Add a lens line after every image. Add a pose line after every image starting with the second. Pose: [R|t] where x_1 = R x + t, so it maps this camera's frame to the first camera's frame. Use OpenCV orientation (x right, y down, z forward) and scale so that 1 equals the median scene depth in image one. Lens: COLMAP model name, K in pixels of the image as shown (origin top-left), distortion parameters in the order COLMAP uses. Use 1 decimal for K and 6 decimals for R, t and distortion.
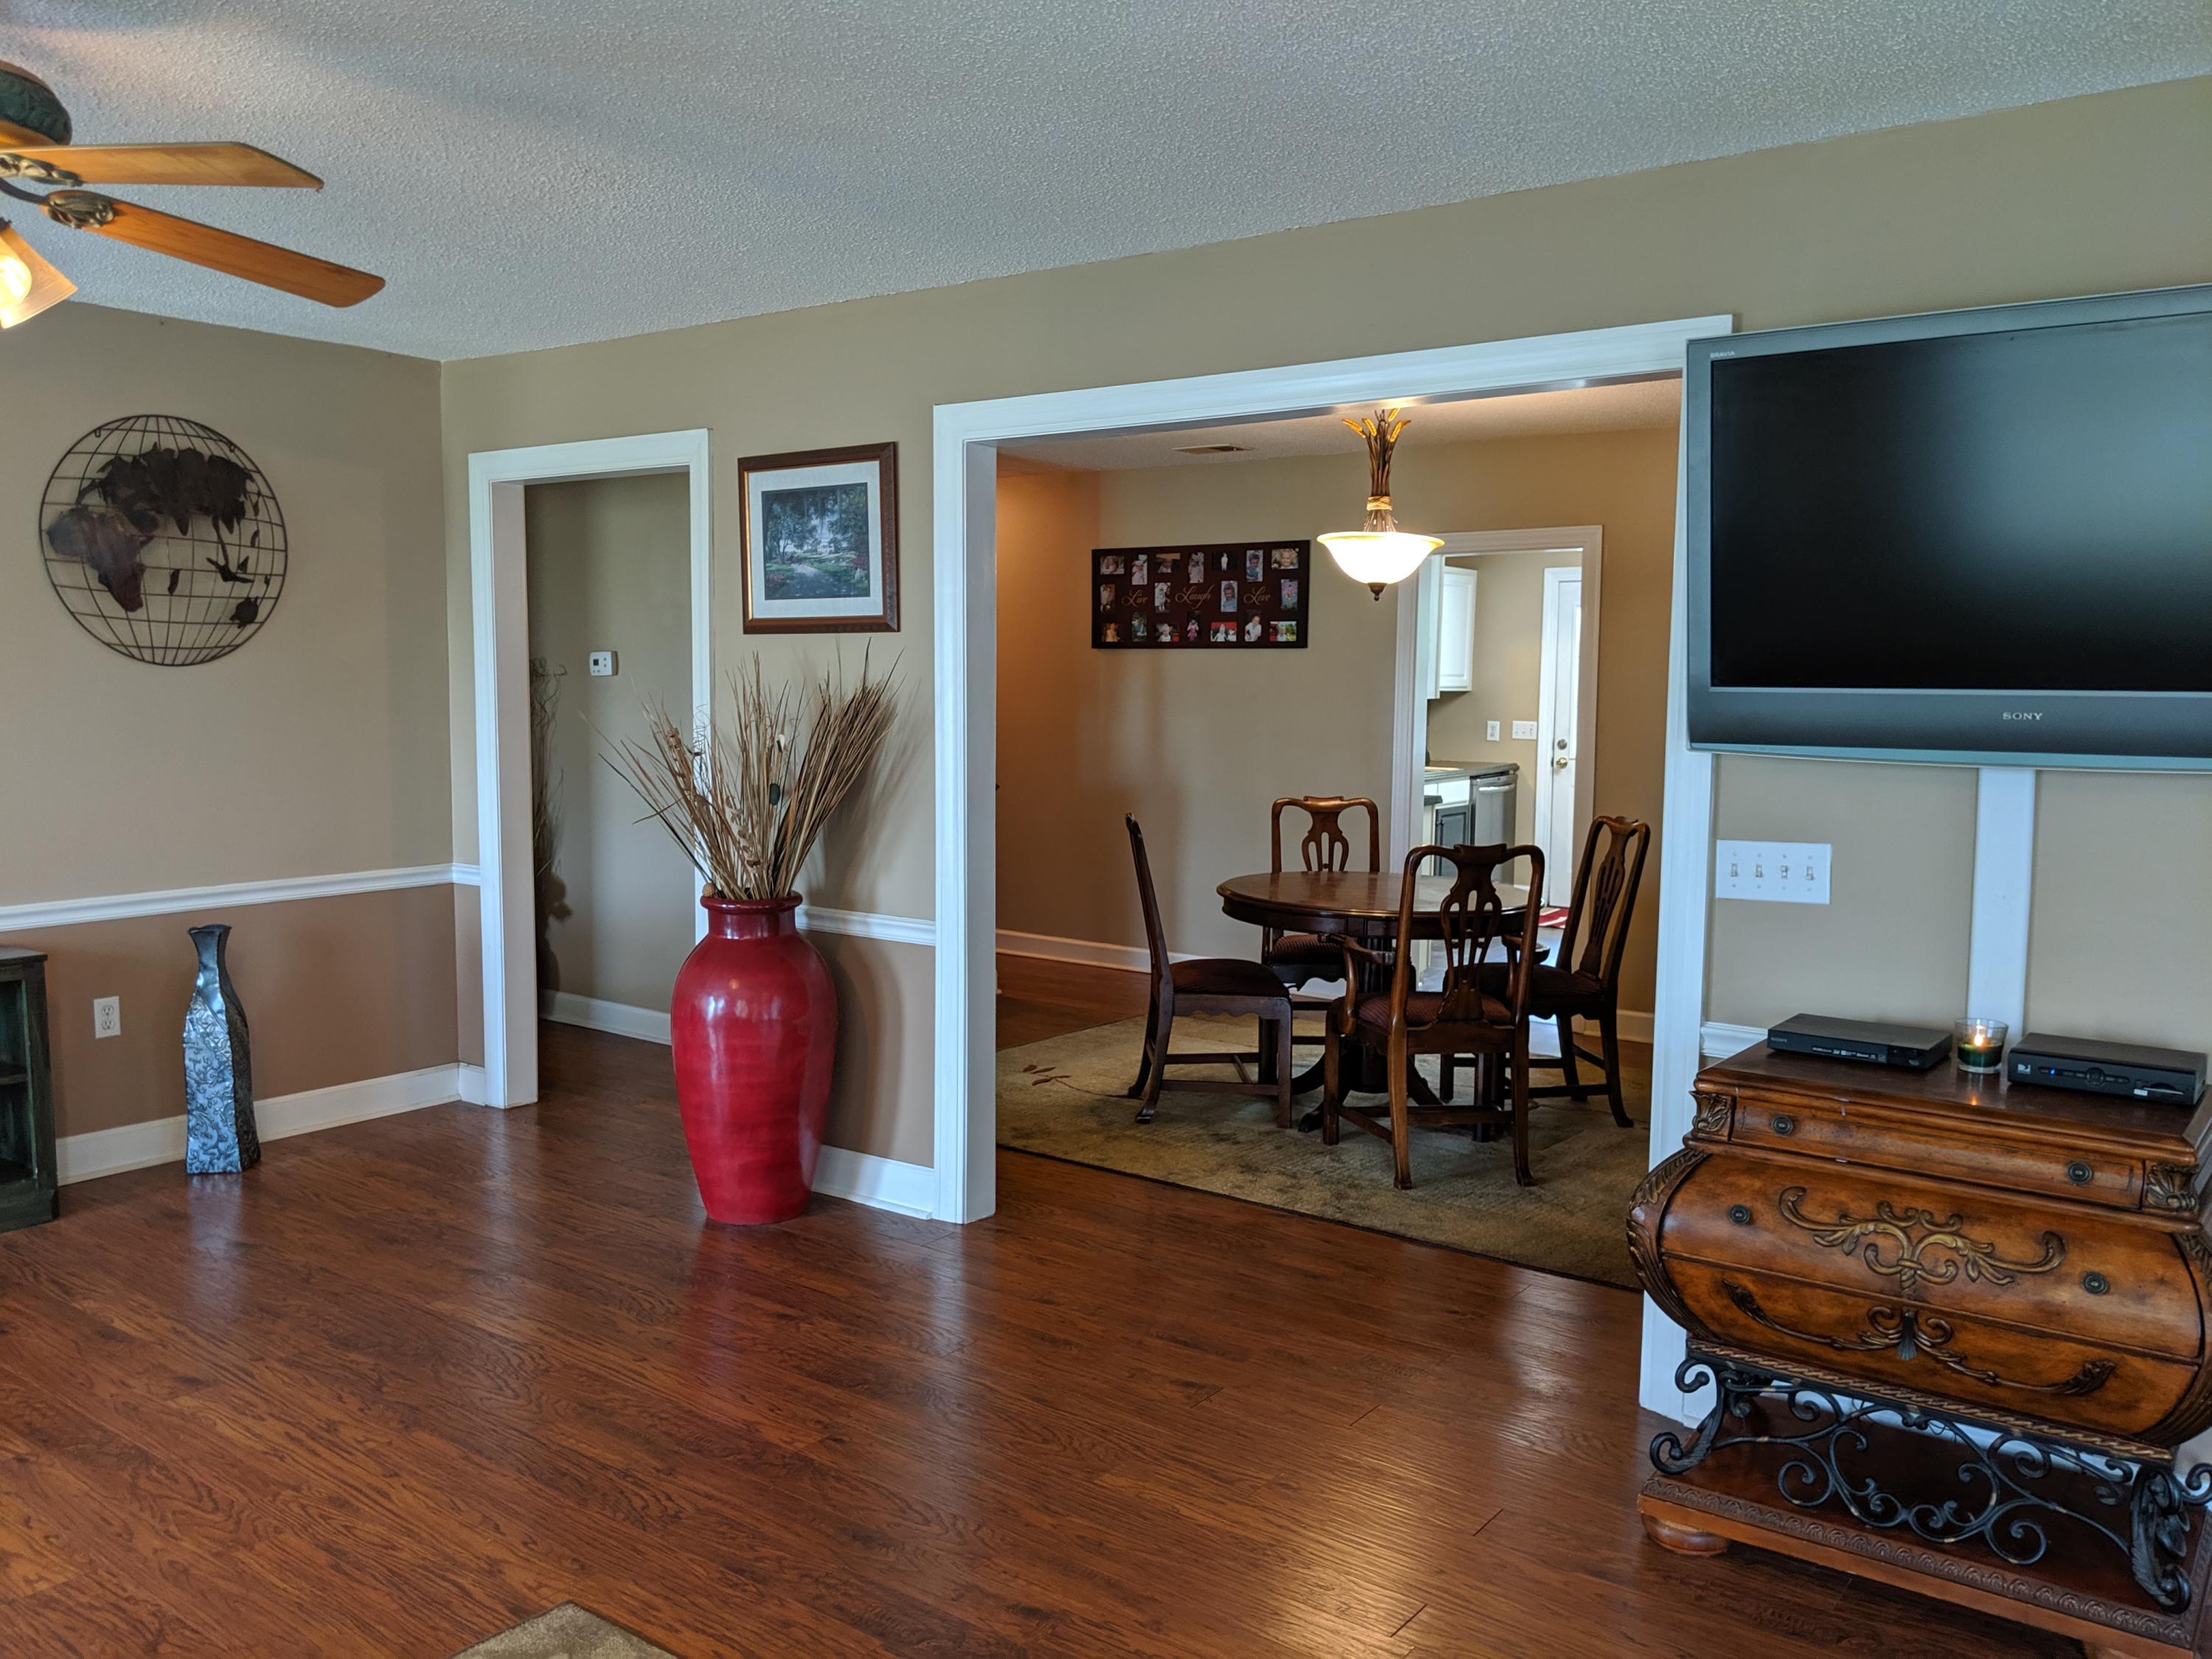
lens RADIAL K [[1799.8, 0, 1106.0], [0, 1799.8, 829.5], [0, 0, 1]] dist [0.081427, -0.151547]
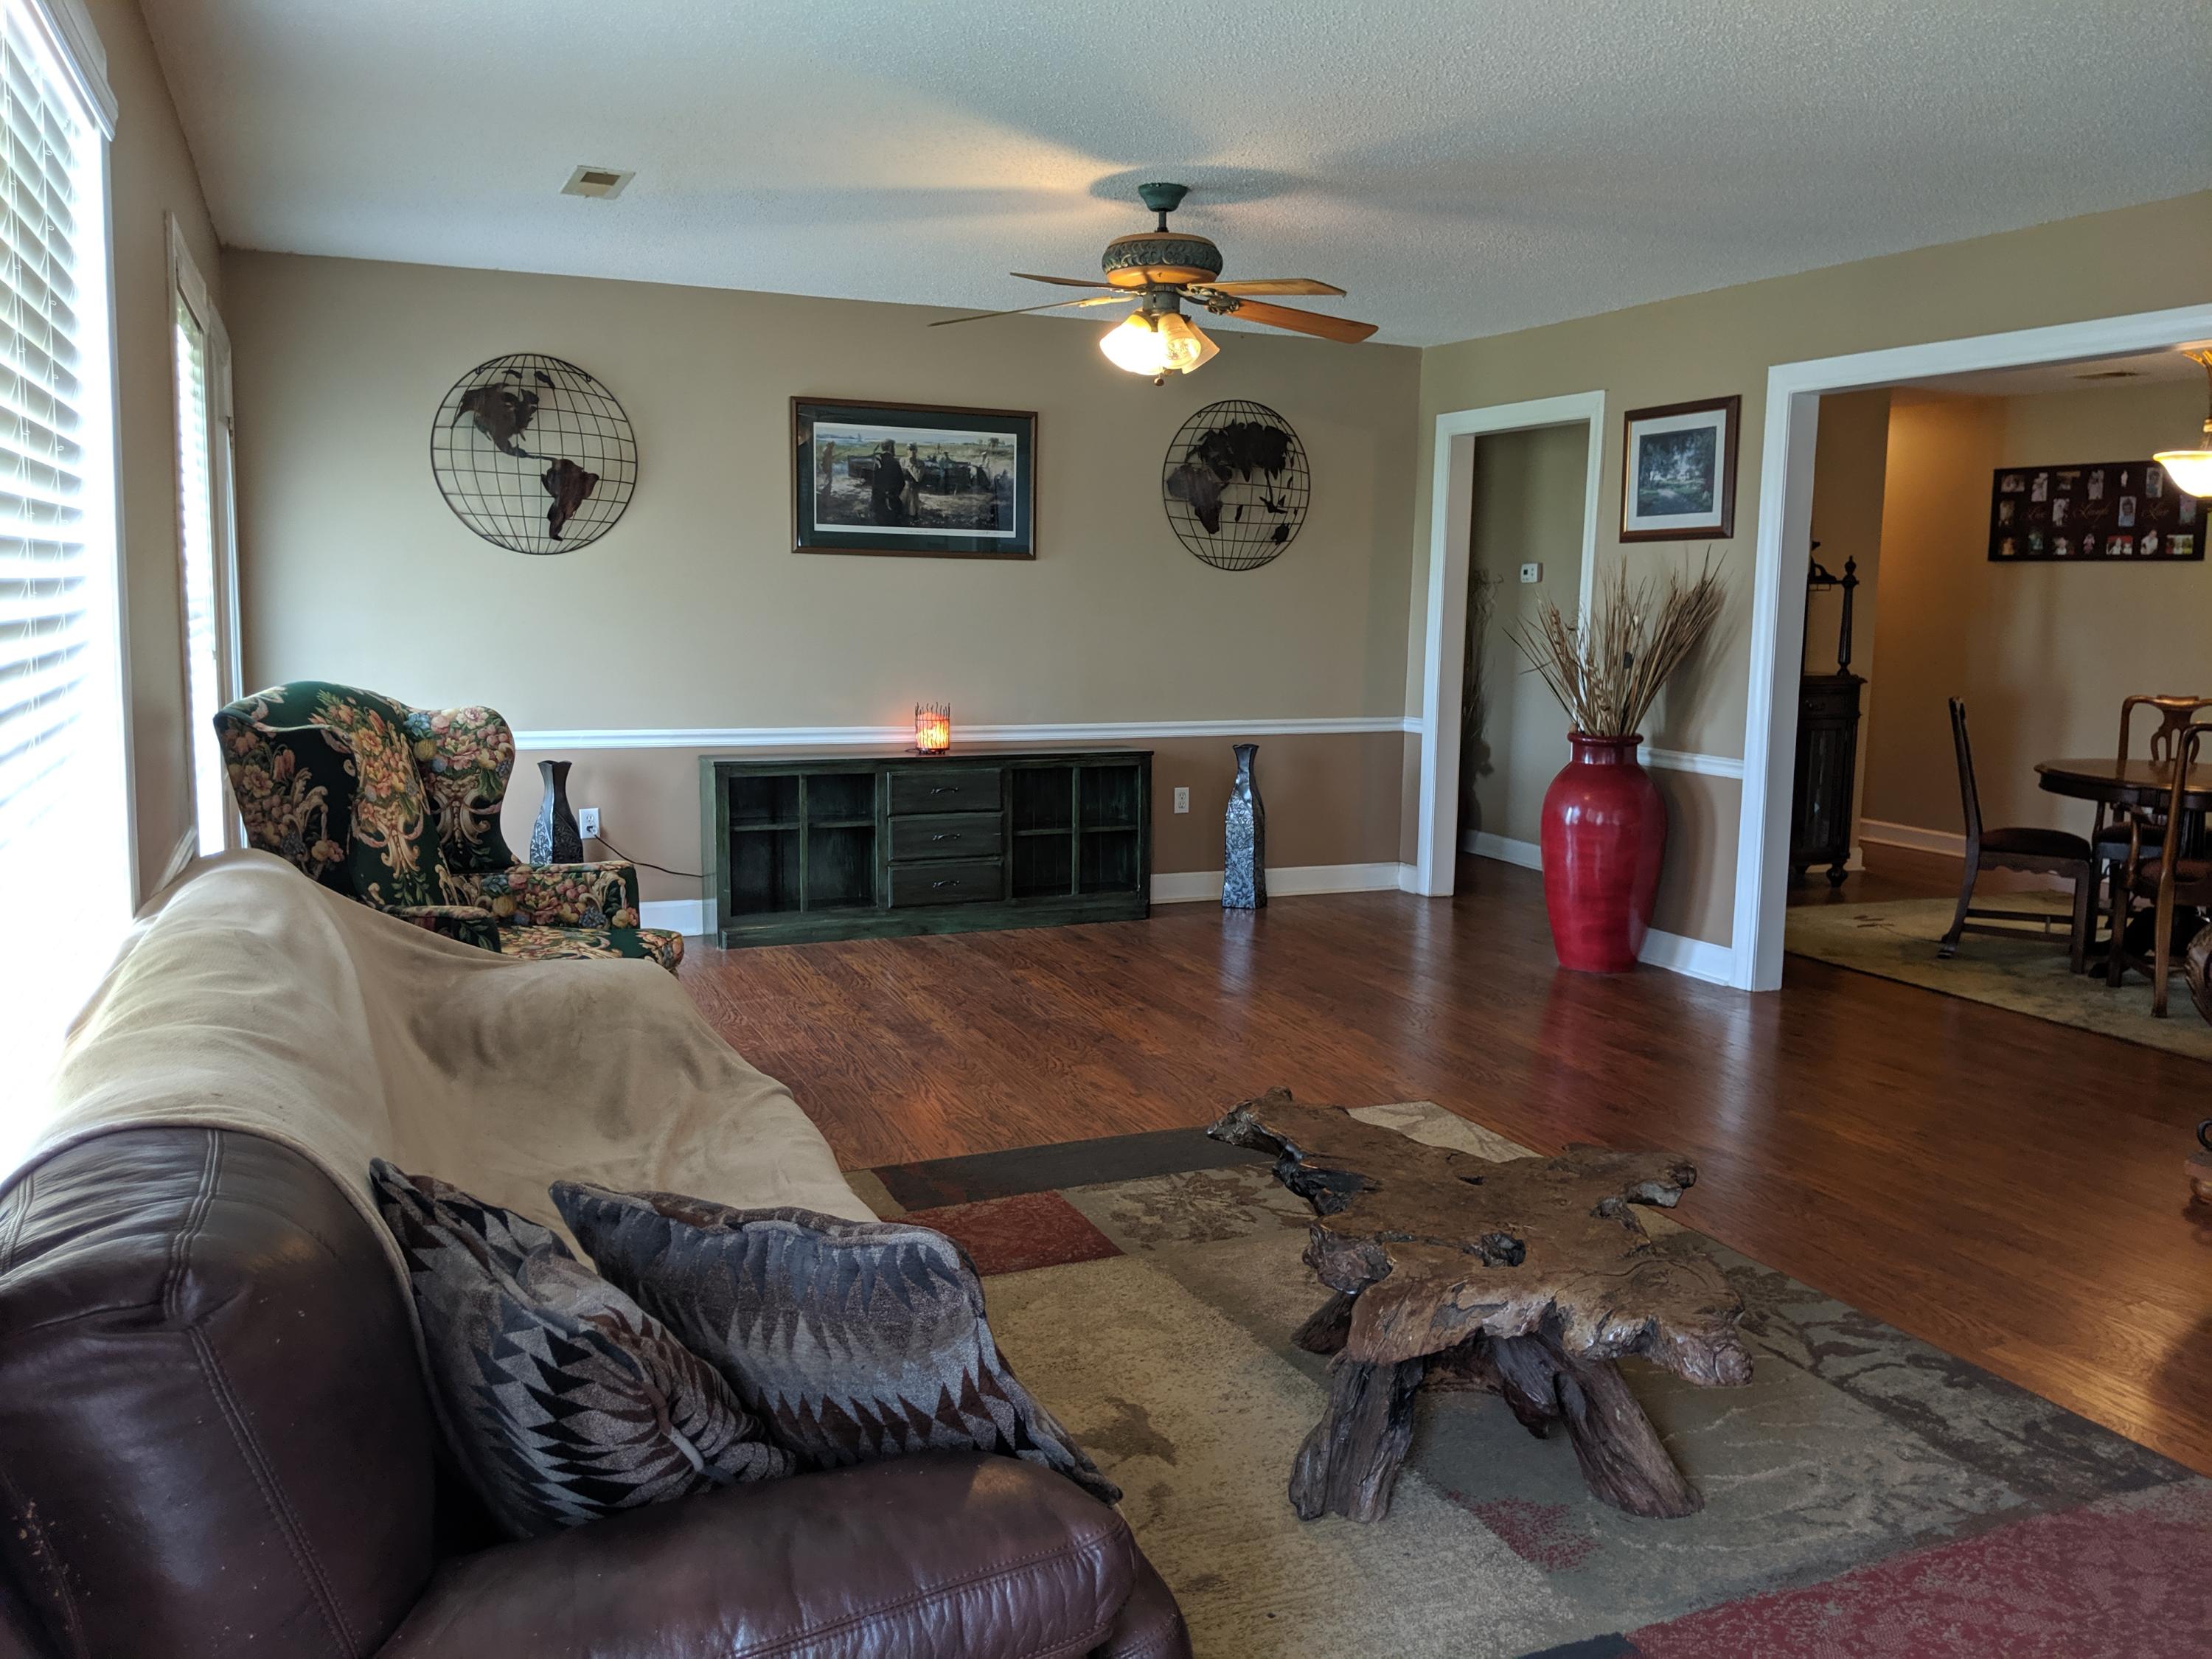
lens RADIAL K [[1824.3, 0, 1053.6], [0, 1824.3, 834.1], [0, 0, 1]] dist [0.089220, -0.184539]
pose [[0.852403, 0.075419, -0.517417, 0.158224], [-0.056347, 0.997030, 0.052501, 0.057013], [0.519840, -0.015597, 0.854121, -0.373092]]
